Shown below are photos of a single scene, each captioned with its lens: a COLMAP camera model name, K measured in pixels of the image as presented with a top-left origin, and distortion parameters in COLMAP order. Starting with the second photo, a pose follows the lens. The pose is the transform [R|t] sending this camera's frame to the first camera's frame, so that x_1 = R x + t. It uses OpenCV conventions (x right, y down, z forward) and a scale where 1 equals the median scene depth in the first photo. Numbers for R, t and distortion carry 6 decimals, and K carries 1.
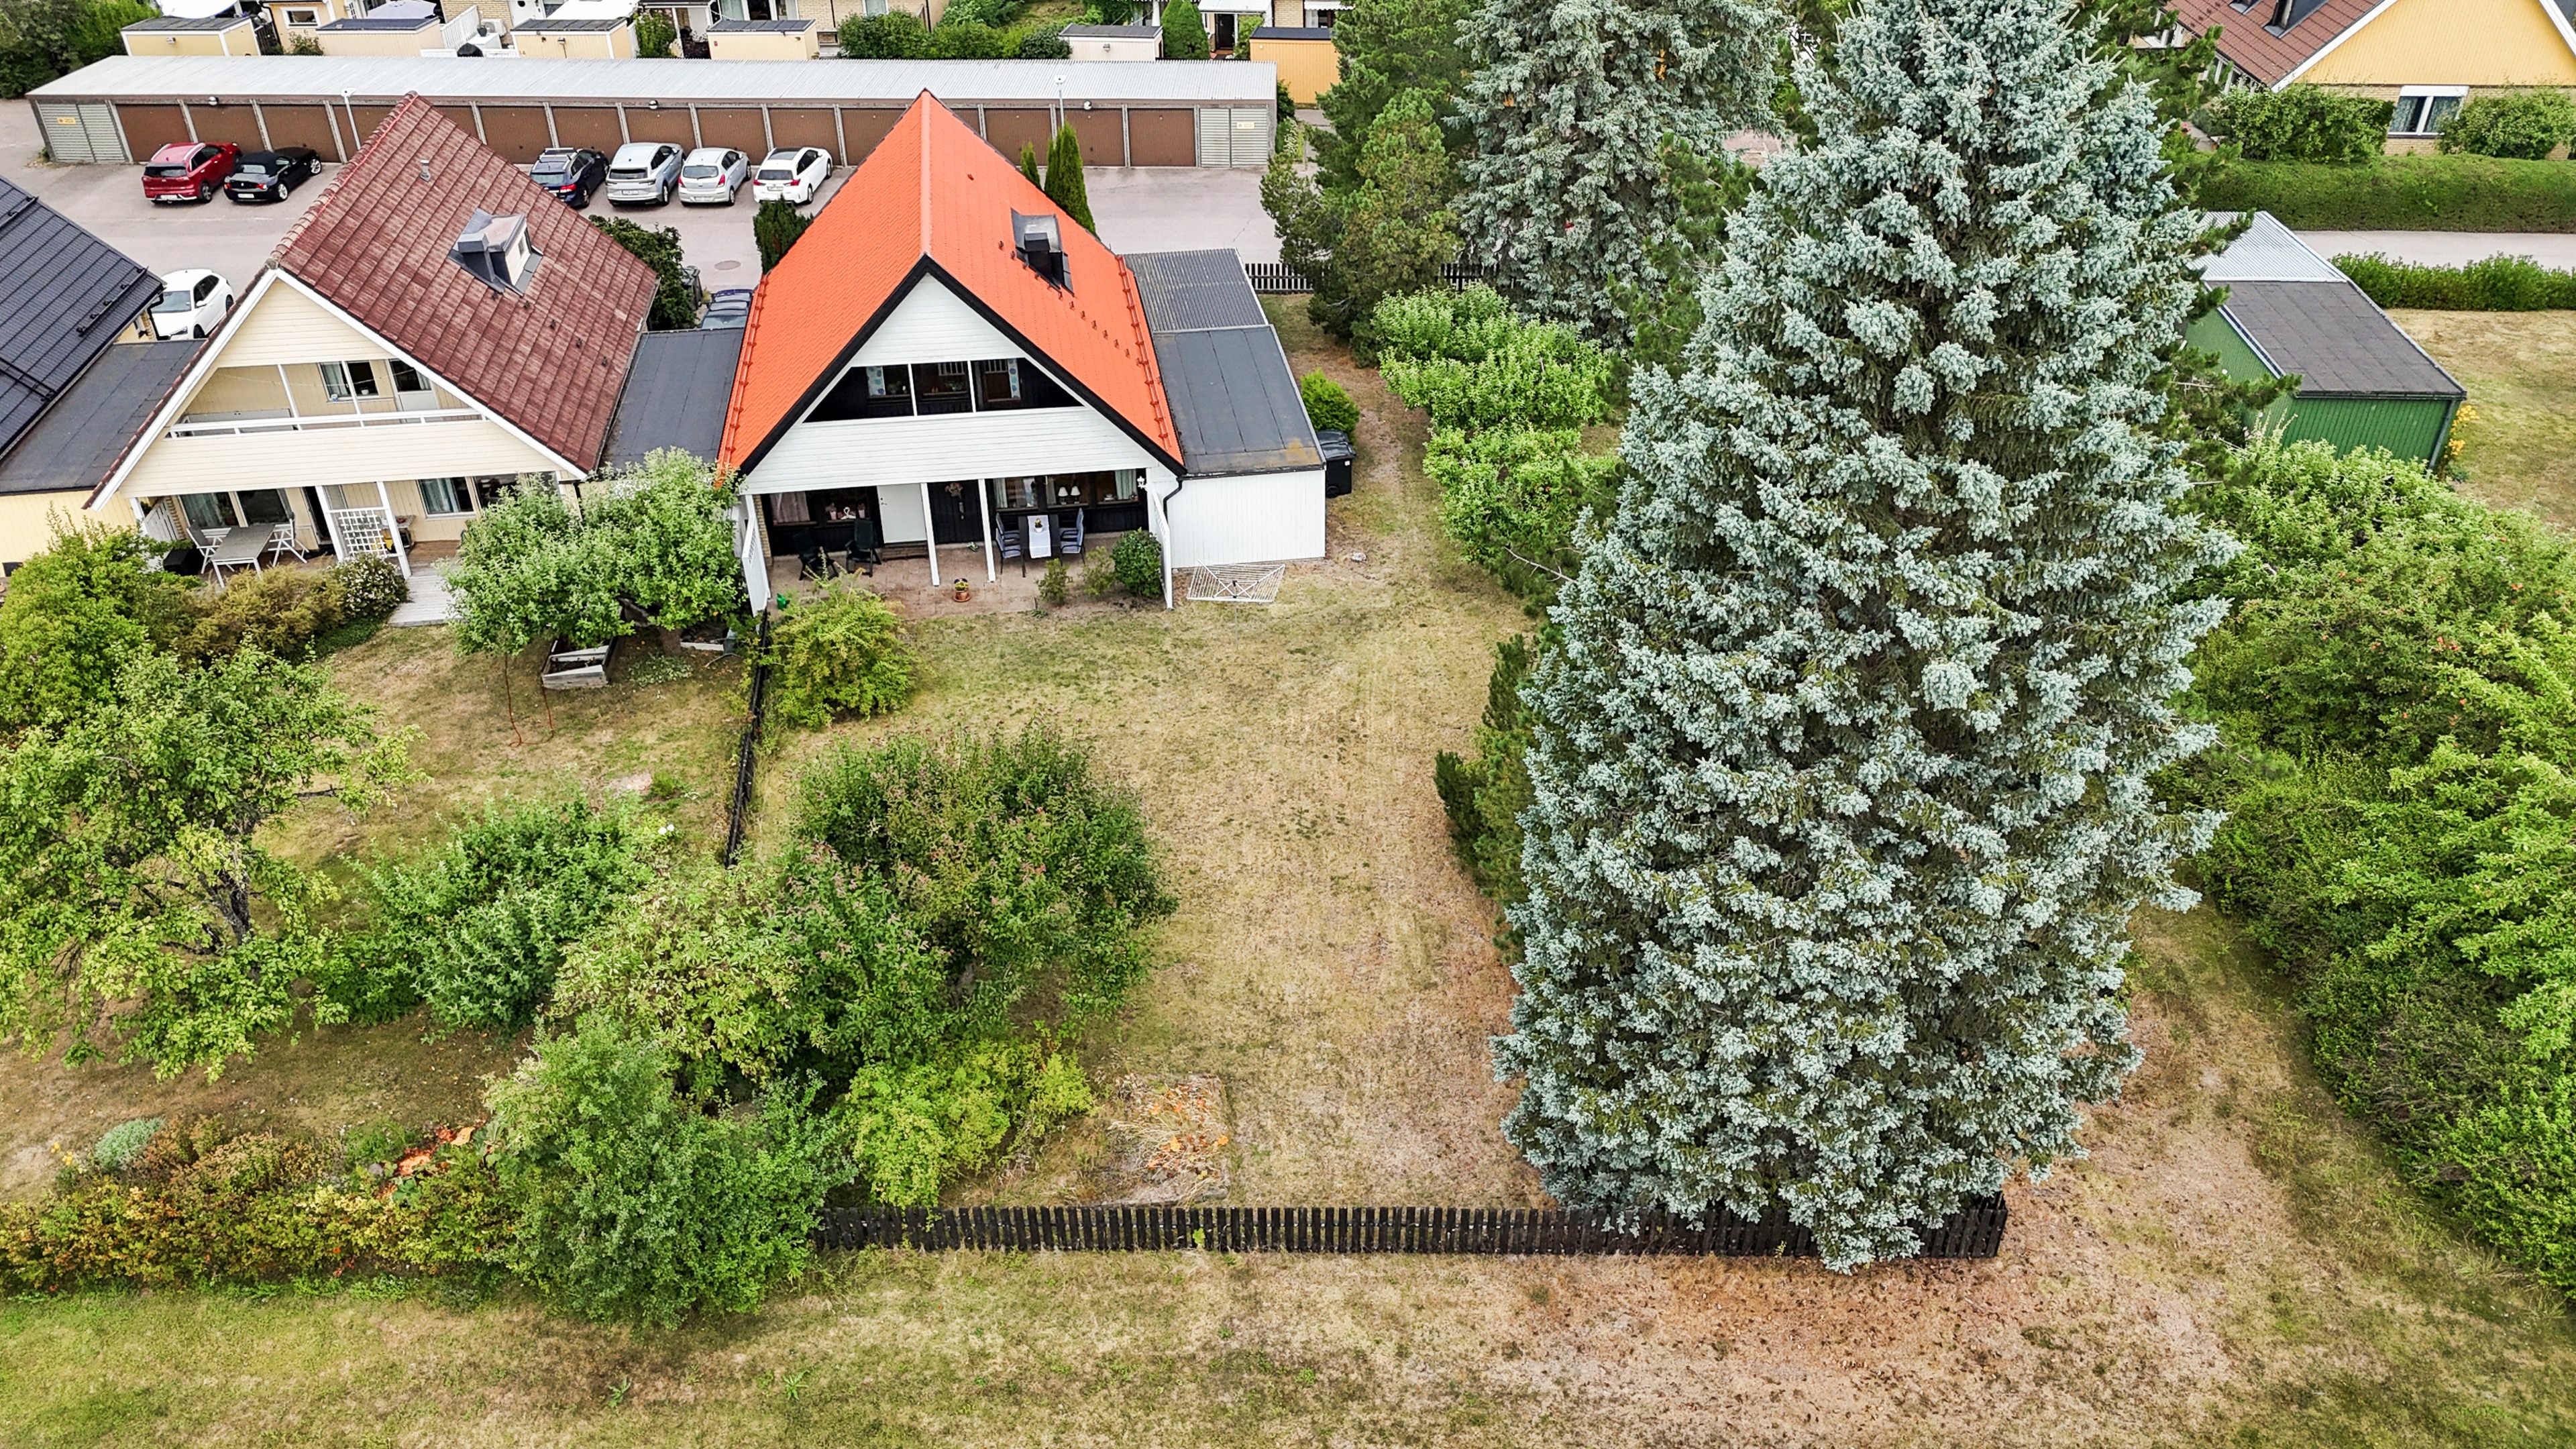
lens RADIAL K [[1852.9, 0, 1288.0], [0, 1852.9, 724.5], [0, 0, 1]] dist [0.004000, 0.003037]
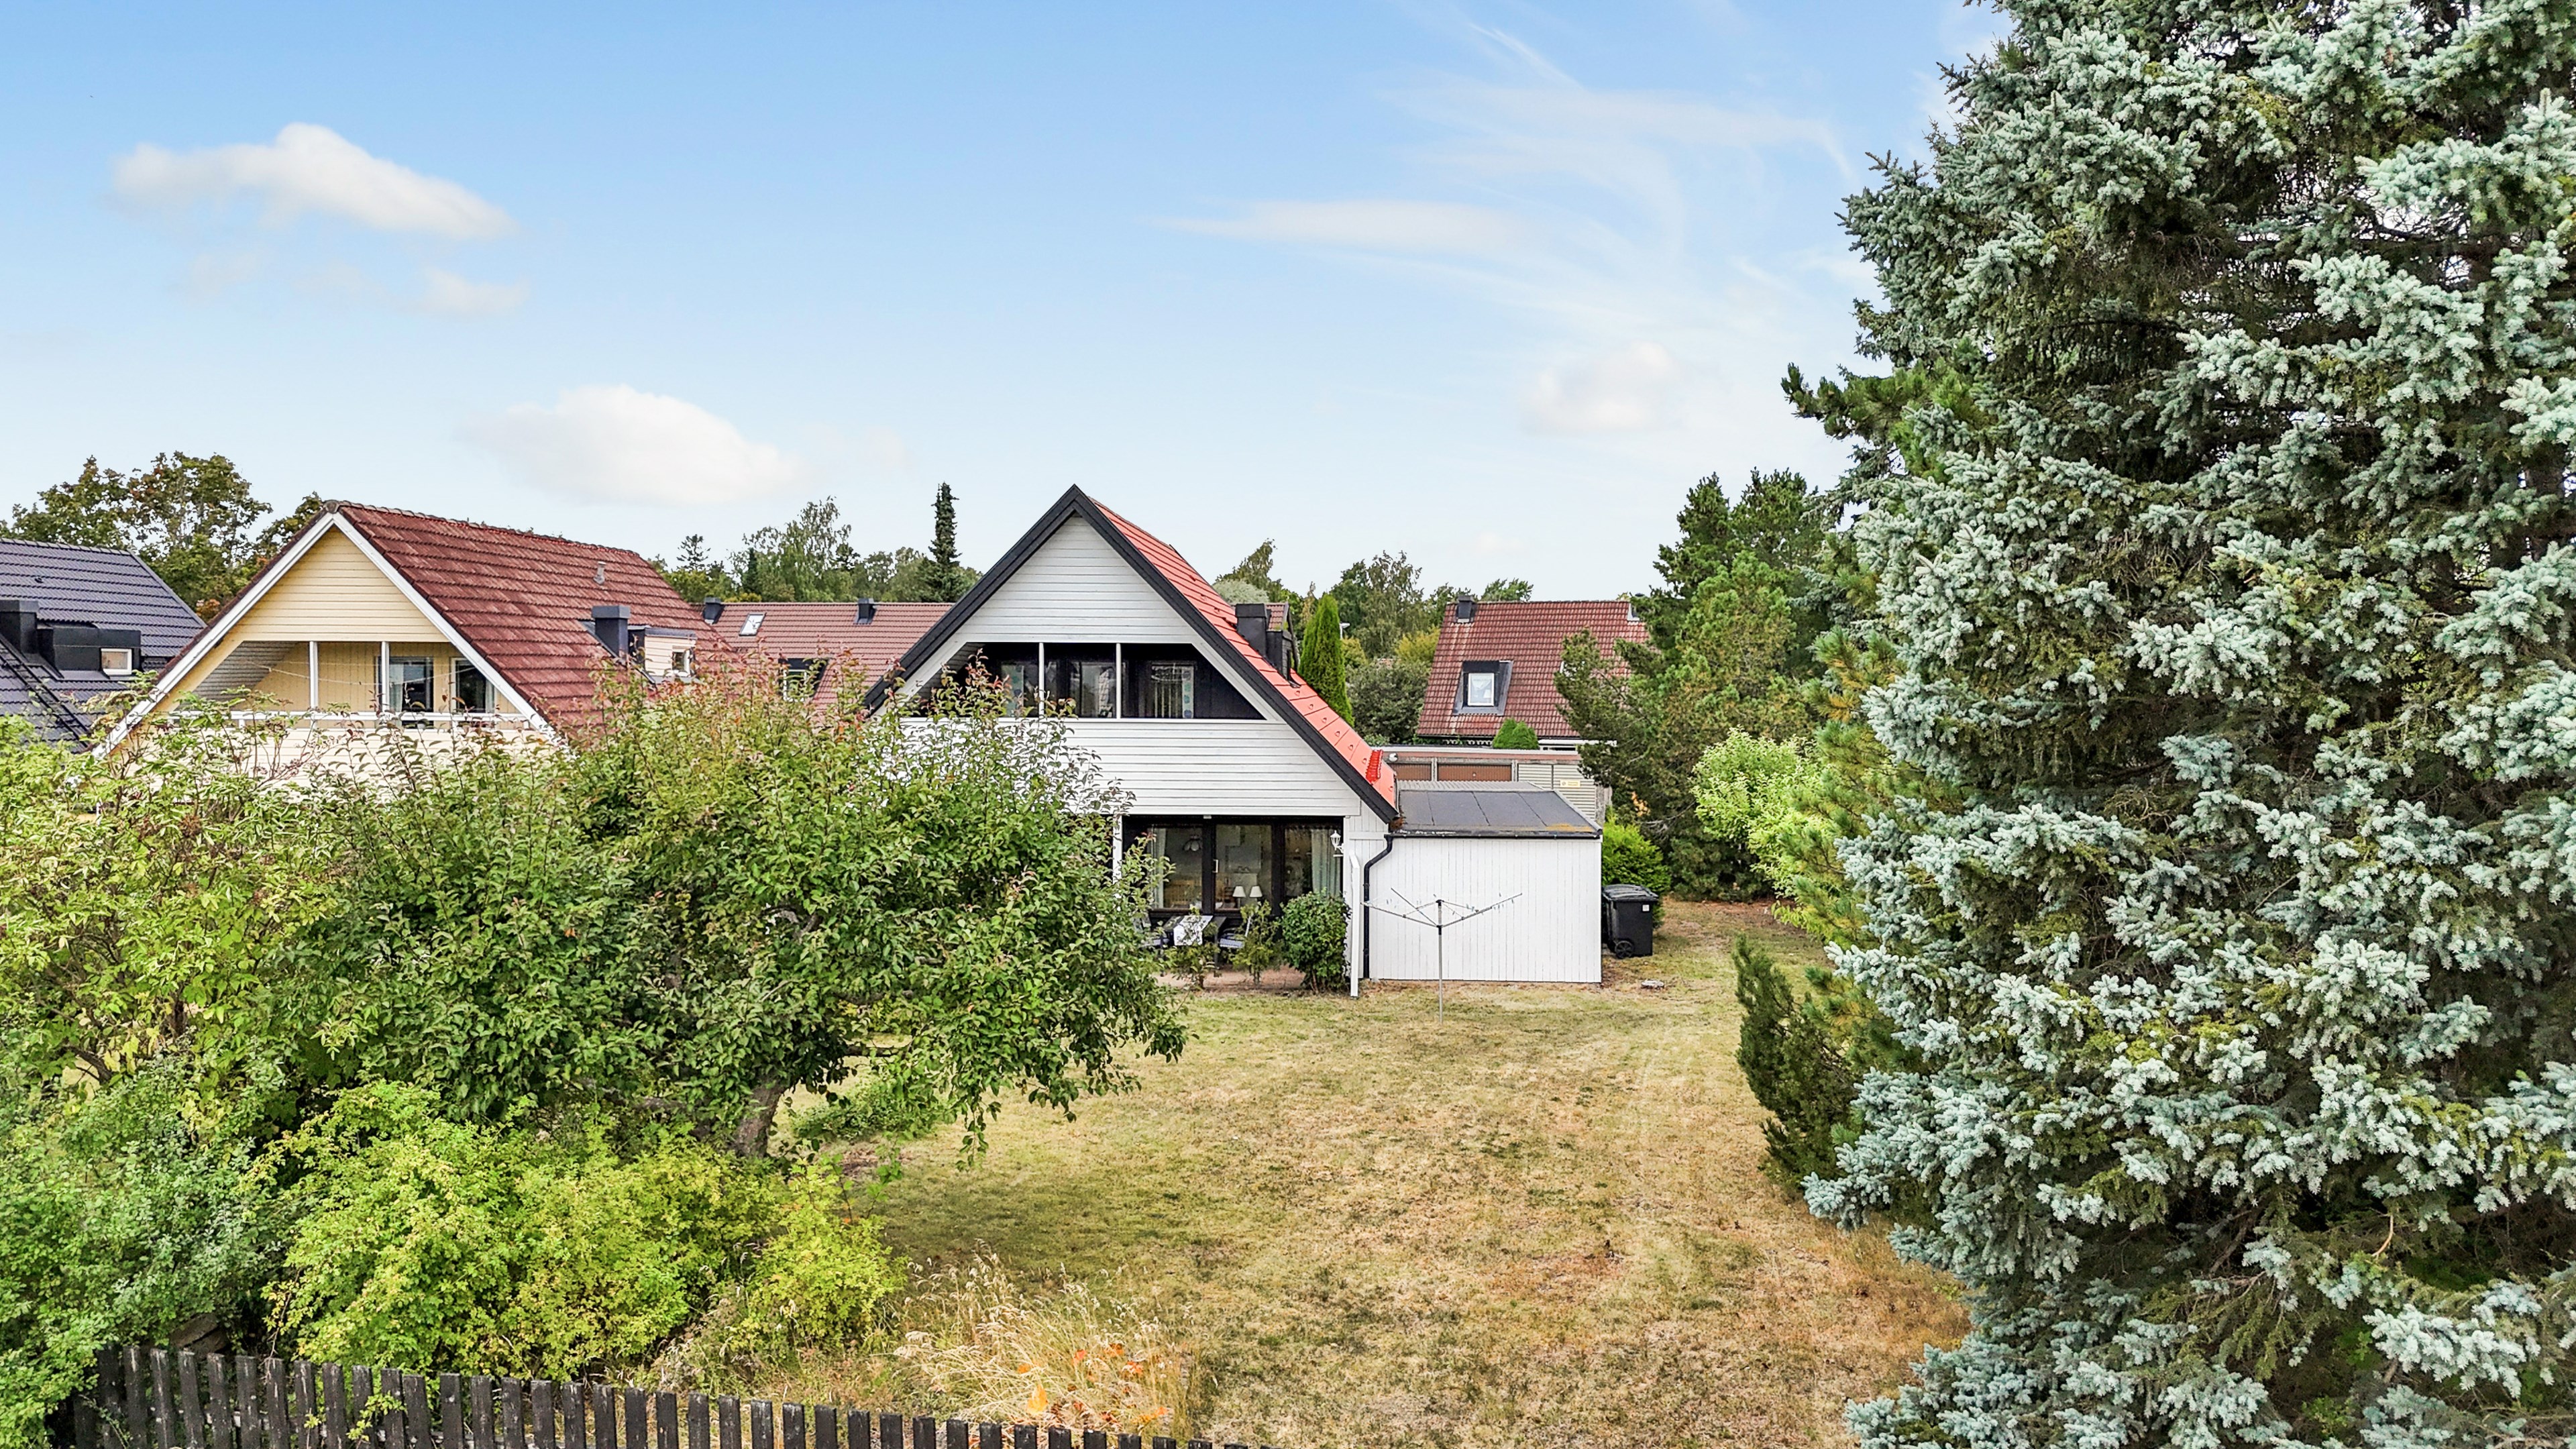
lens RADIAL K [[1852.9, 0, 1288.0], [0, 1852.9, 724.5], [0, 0, 1]] dist [0.004000, 0.003037]
pose [[0.976622, 0.020480, -0.213986, 0.055843], [-0.132166, 0.842280, -0.522586, 0.215211], [0.169534, 0.538650, 0.825296, 0.408534]]
